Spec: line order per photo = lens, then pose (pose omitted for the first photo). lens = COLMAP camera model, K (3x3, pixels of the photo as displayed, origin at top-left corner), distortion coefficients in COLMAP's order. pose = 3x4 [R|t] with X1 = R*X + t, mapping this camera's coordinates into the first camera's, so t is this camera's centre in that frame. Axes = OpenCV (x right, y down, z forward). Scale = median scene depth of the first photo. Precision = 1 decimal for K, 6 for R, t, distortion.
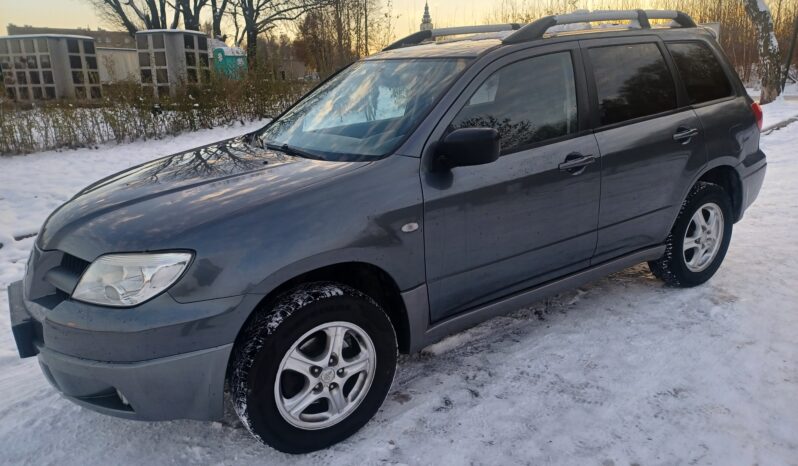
lens RADIAL K [[593.5, 0, 399.0], [0, 593.5, 233.0], [0, 0, 1]] dist [0.060952, -0.039515]
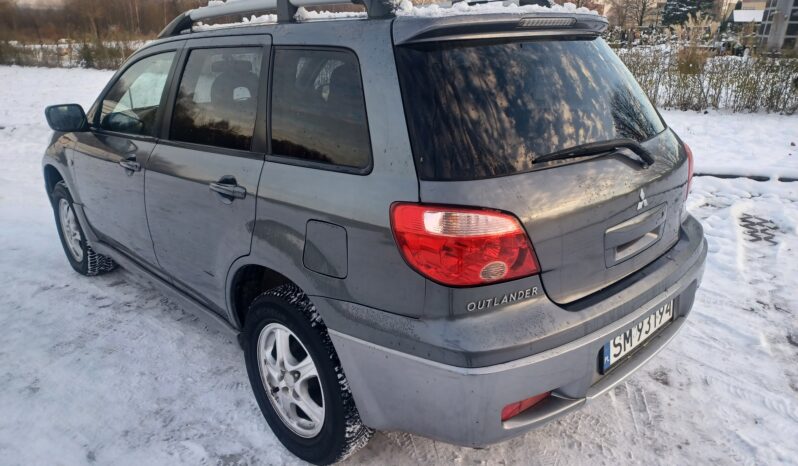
lens RADIAL K [[600.9, 0, 396.3], [0, 600.9, 235.5], [0, 0, 1]] dist [0.030005, -0.000222]
pose [[0.141390, 0.354693, -0.924230, 1.383946], [-0.267989, 0.912463, 0.309180, -0.457132], [0.952990, 0.203969, 0.224067, 1.266676]]
